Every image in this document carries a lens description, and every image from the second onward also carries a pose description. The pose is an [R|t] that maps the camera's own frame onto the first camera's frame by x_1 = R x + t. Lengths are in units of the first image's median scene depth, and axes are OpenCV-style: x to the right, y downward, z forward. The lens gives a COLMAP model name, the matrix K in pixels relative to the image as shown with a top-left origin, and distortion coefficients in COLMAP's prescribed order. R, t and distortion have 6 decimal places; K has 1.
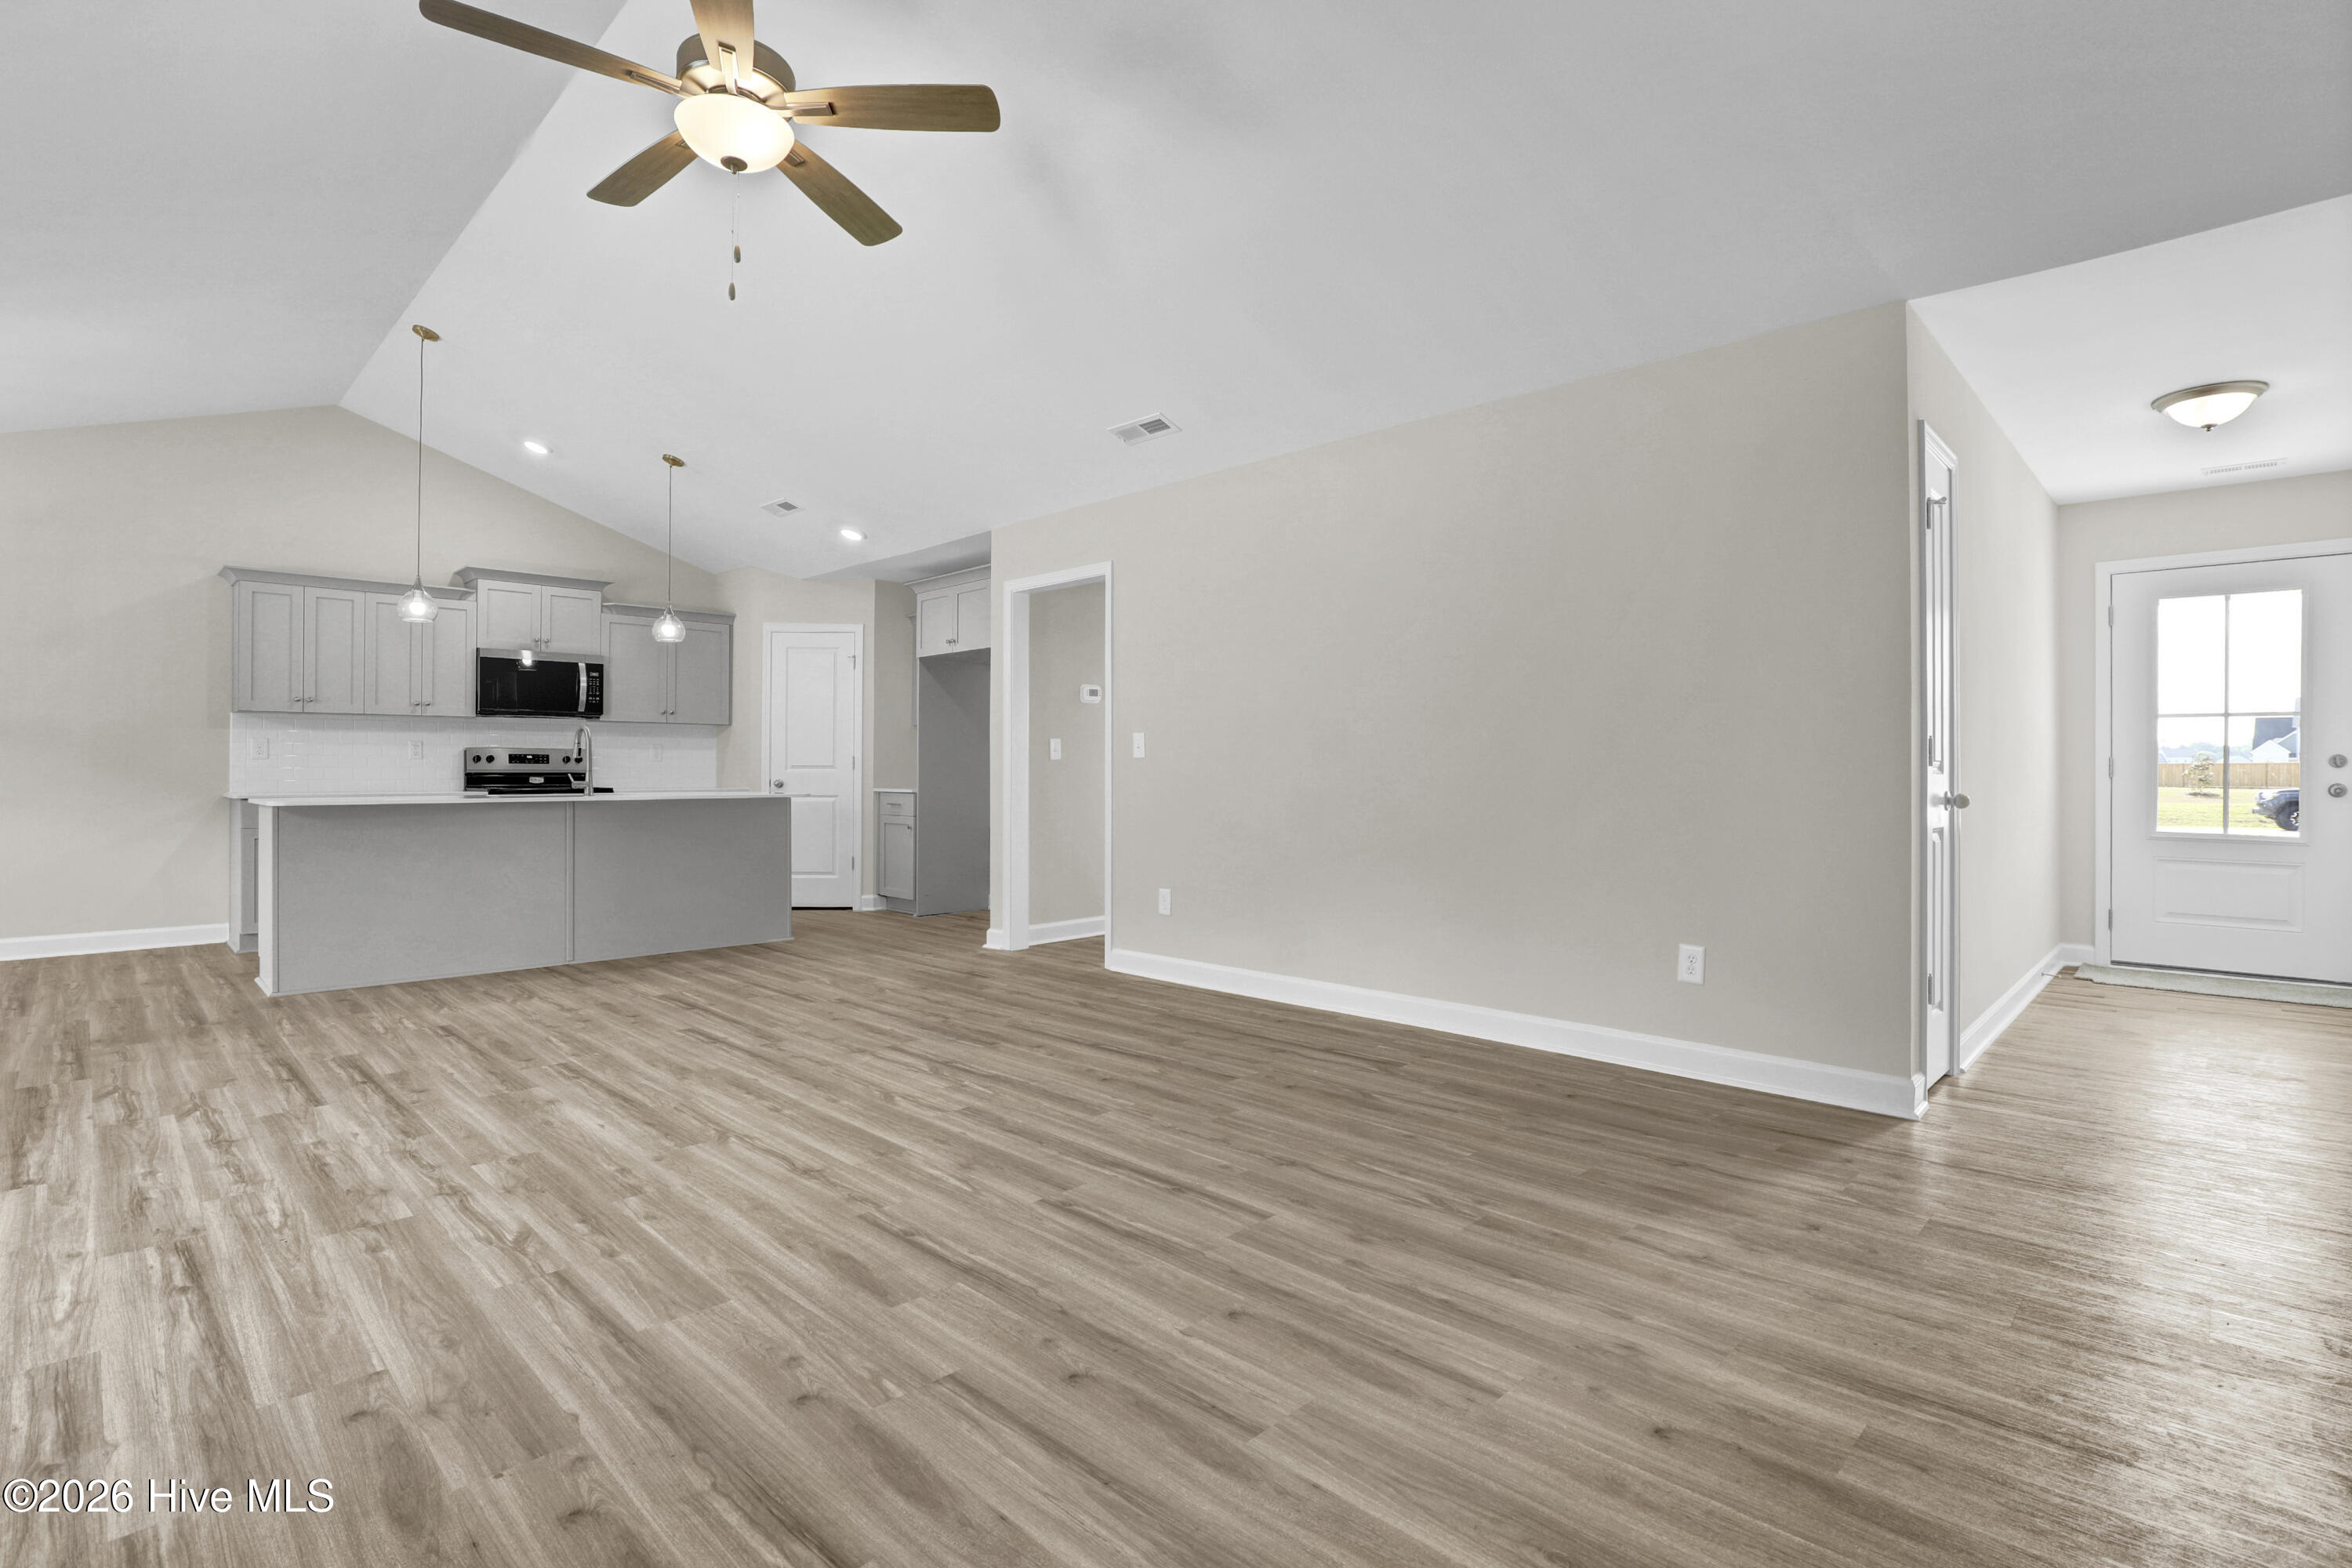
lens RADIAL K [[1109.4, 0, 1197.2], [0, 1109.4, 773.9], [0, 0, 1]] dist [-0.042413, 0.009256]
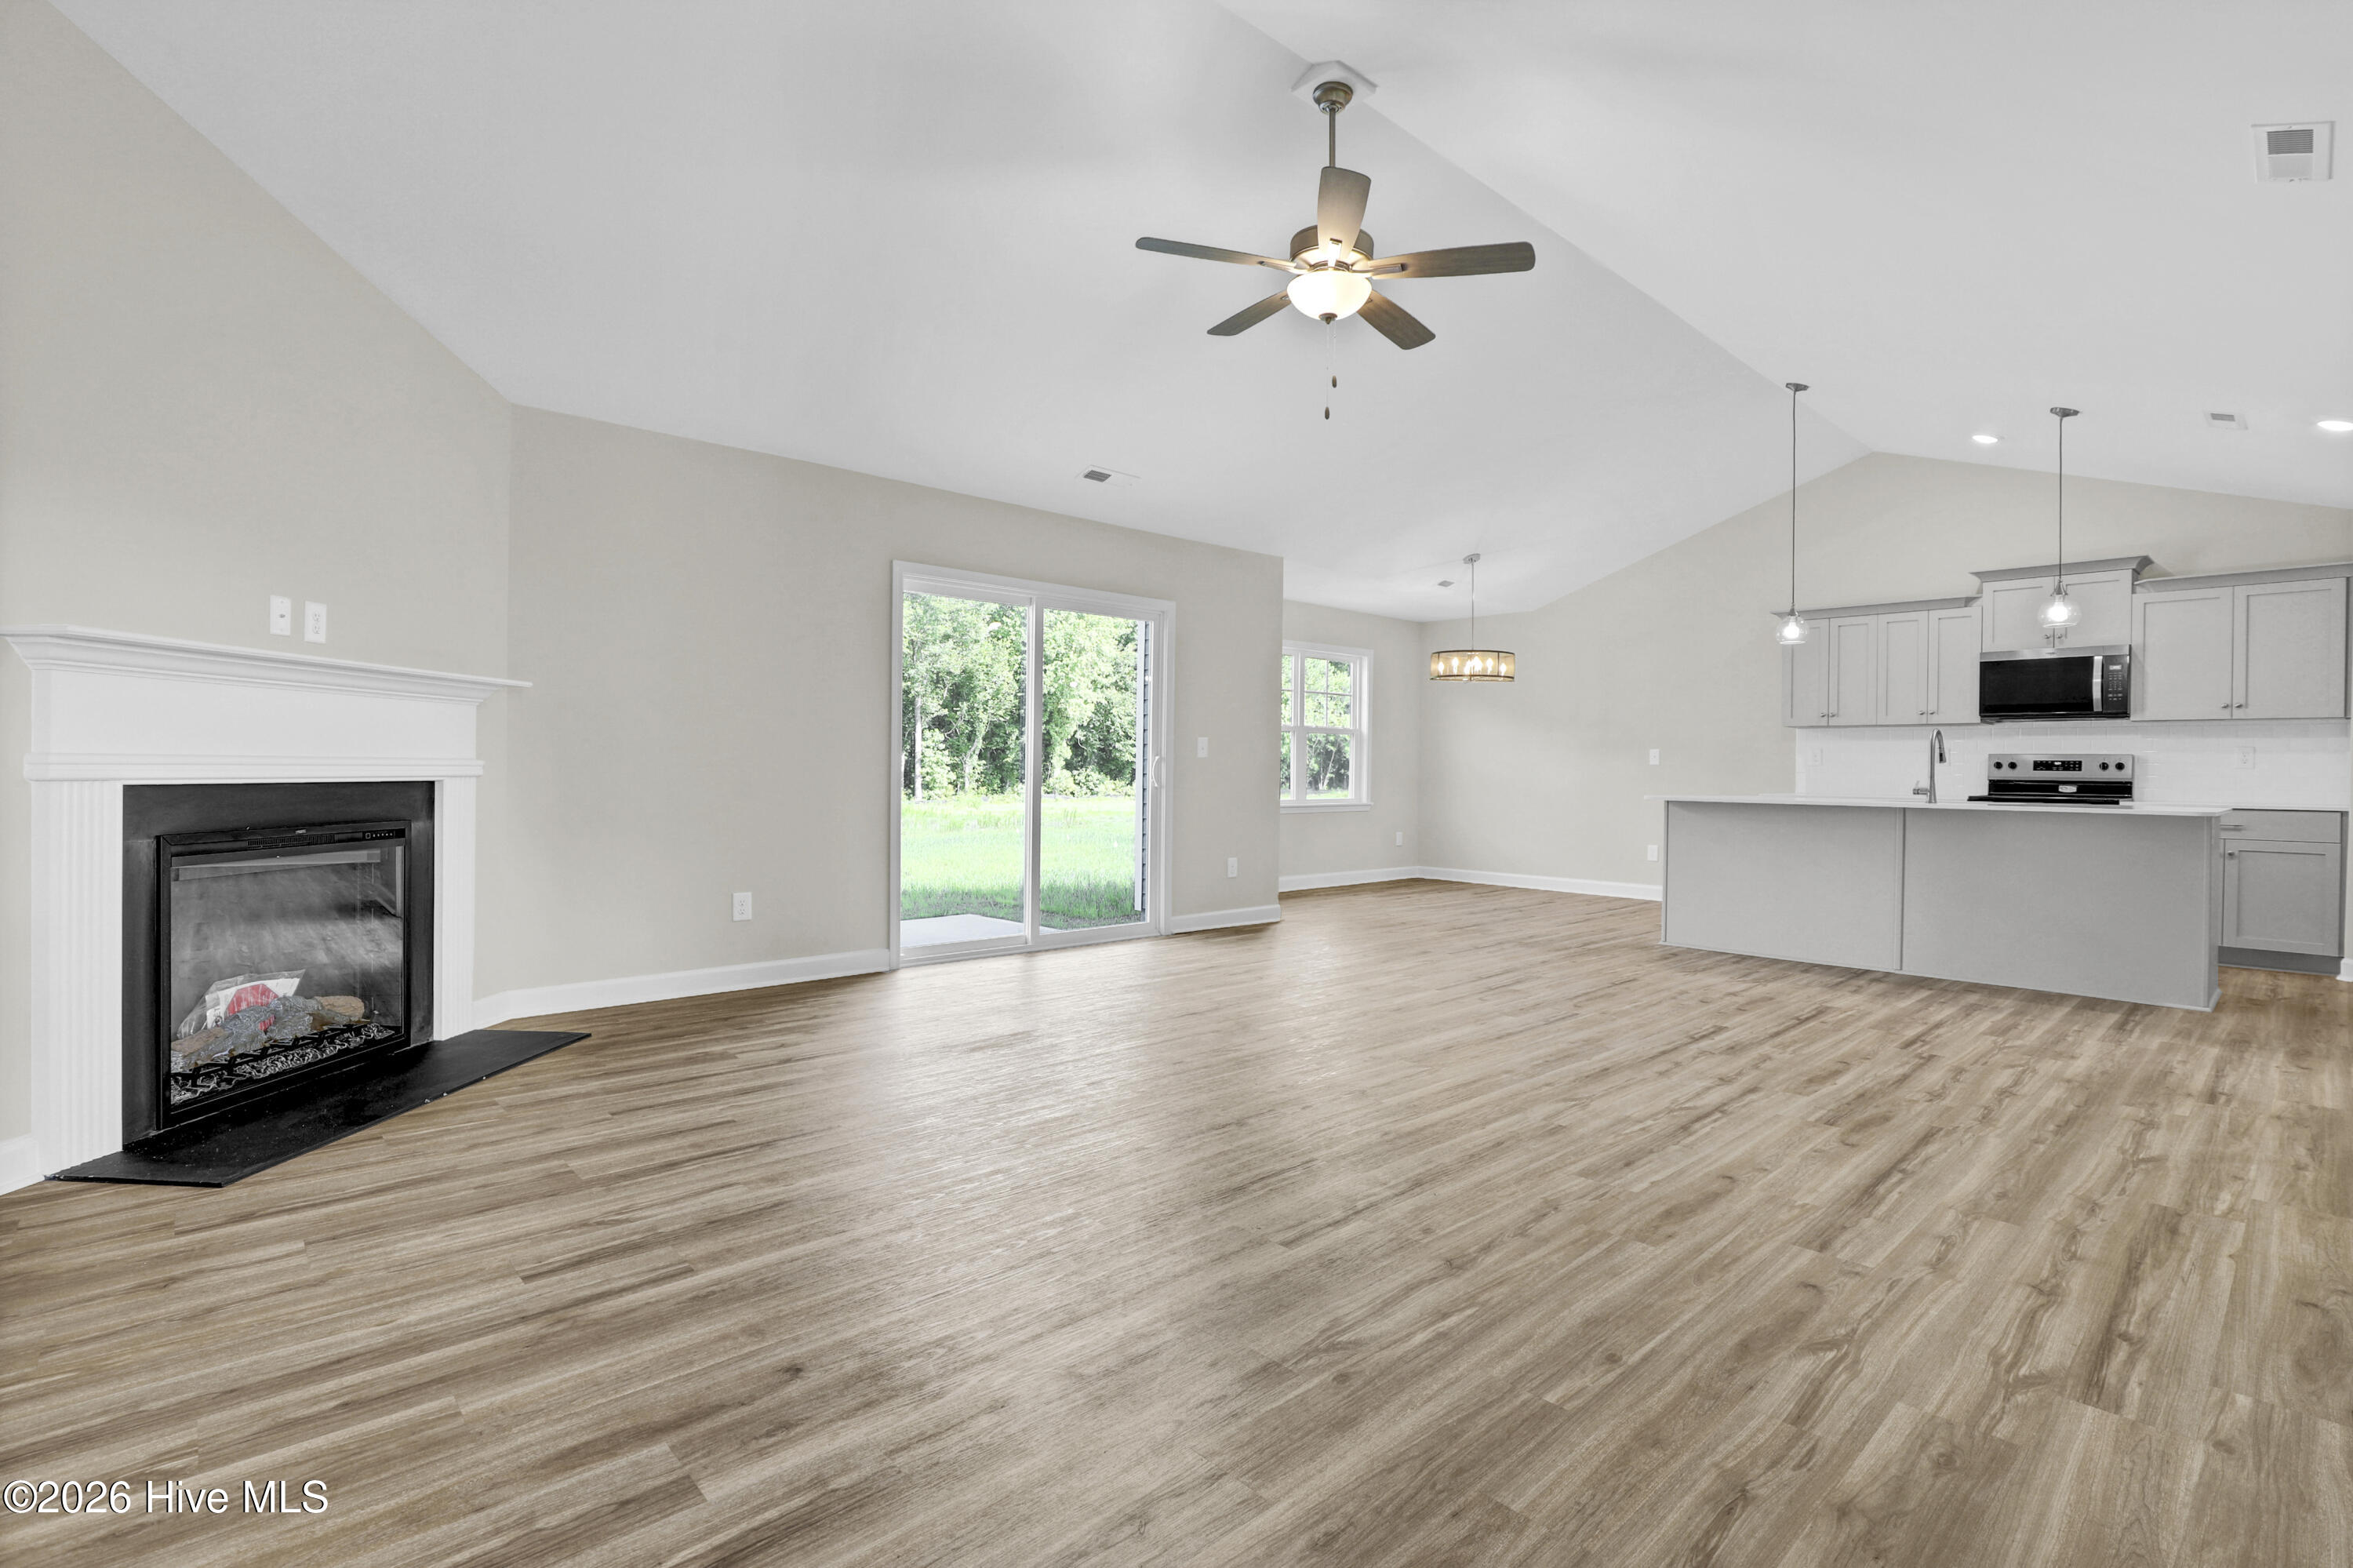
lens RADIAL K [[1109.9, 0, 1197.7], [0, 1109.9, 773.9], [0, 0, 1]] dist [-0.042413, 0.009256]
pose [[-0.053981, 0.003751, -0.998535, 0.765421], [-0.015525, 0.999869, 0.004595, 0.000456], [0.998421, 0.015750, -0.053915, 0.745826]]
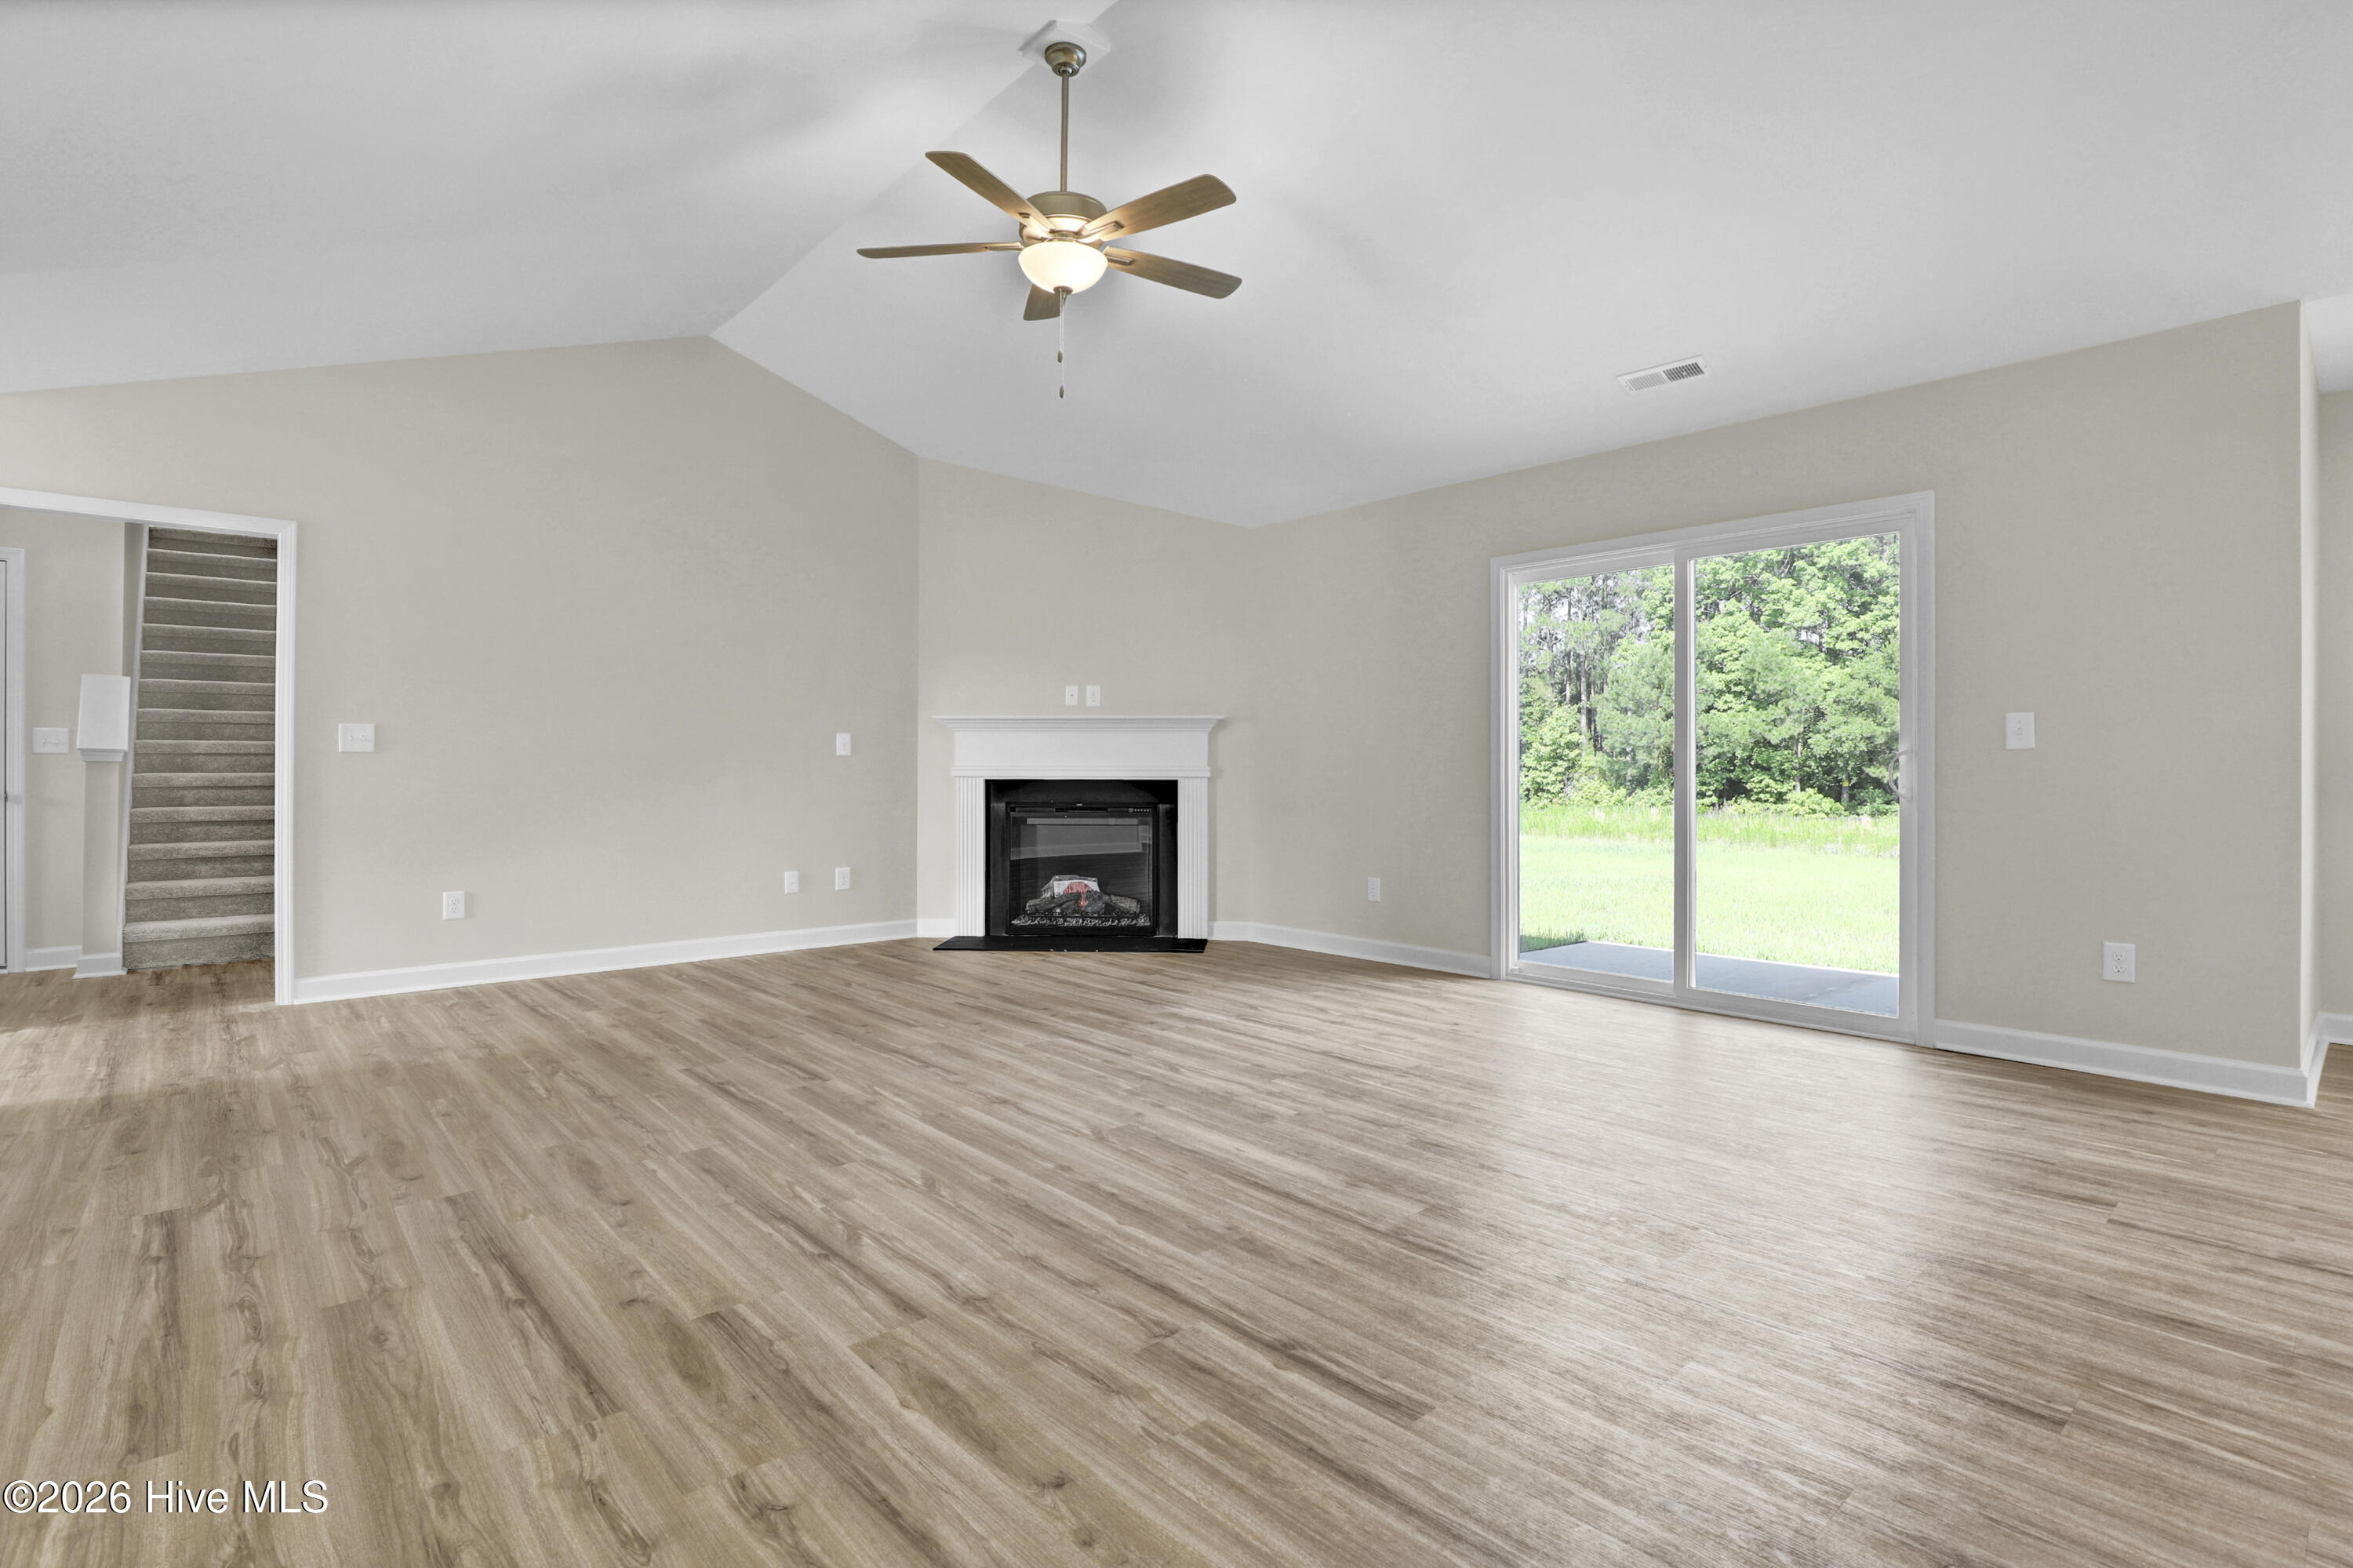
lens RADIAL K [[1109.9, 0, 1197.7], [0, 1109.9, 773.9], [0, 0, 1]] dist [-0.042413, 0.009256]
pose [[-0.998050, -0.003509, 0.062313, -0.543907], [-0.002848, 0.999939, 0.010684, -0.006381], [-0.062347, 0.010486, -0.997999, 1.854452]]
